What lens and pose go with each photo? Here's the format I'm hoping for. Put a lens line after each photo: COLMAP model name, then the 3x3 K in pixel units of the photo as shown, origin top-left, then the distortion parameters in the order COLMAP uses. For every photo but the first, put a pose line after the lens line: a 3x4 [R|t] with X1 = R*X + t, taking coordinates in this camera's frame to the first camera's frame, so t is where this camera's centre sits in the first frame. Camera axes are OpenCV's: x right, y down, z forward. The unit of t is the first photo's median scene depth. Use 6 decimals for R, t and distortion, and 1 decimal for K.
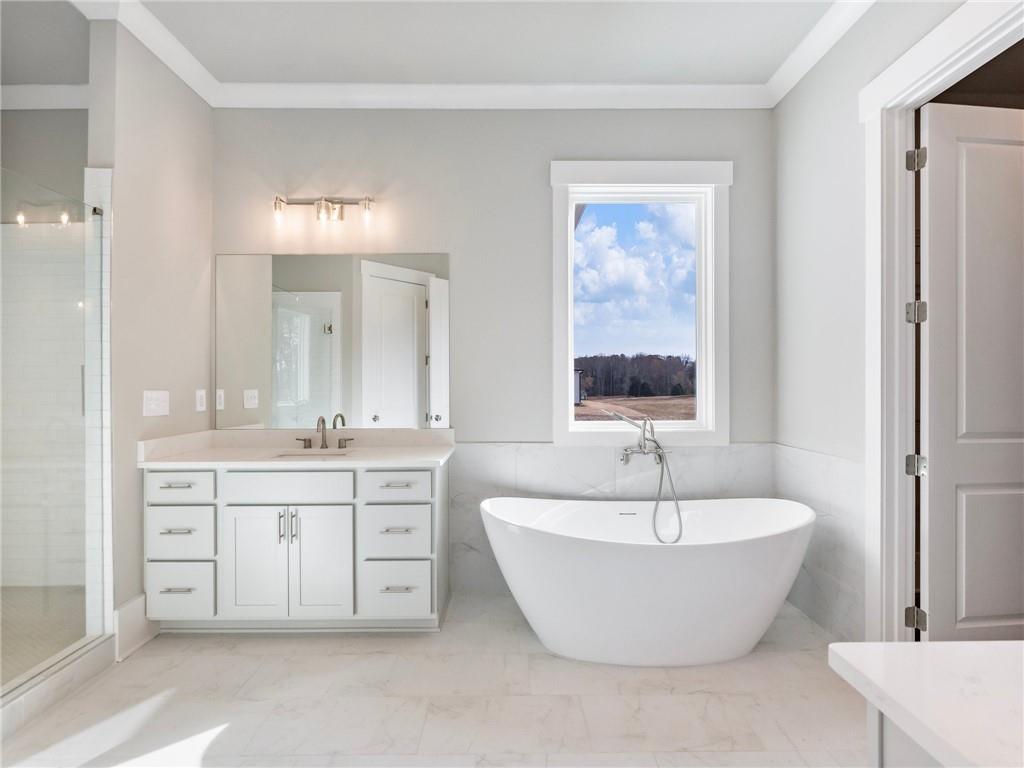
lens RADIAL K [[475.1, 0, 511.1], [0, 475.1, 388.9], [0, 0, 1]] dist [0.002986, 0.000318]
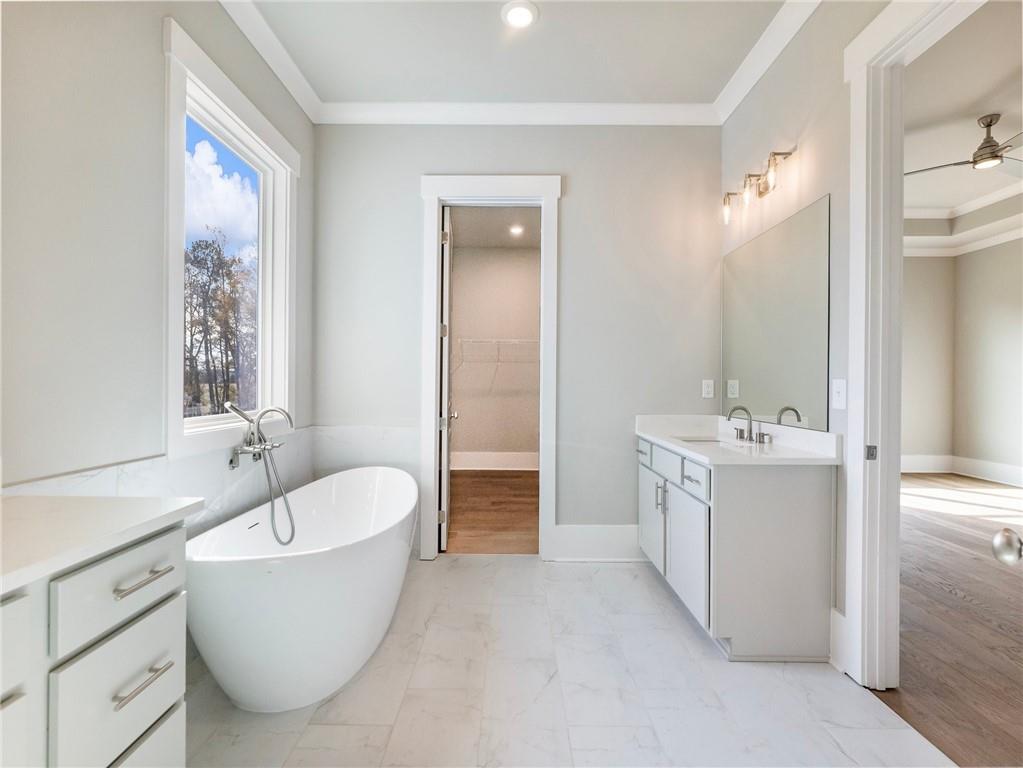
lens RADIAL K [[474.6, 0, 511.5], [0, 474.6, 383.8], [0, 0, 1]] dist [0.002986, 0.000318]
pose [[0.004377, -0.000946, 0.999990, -0.582328], [-0.006173, 0.999980, 0.000973, 0.014565], [-0.999971, -0.006178, 0.004371, 0.555736]]
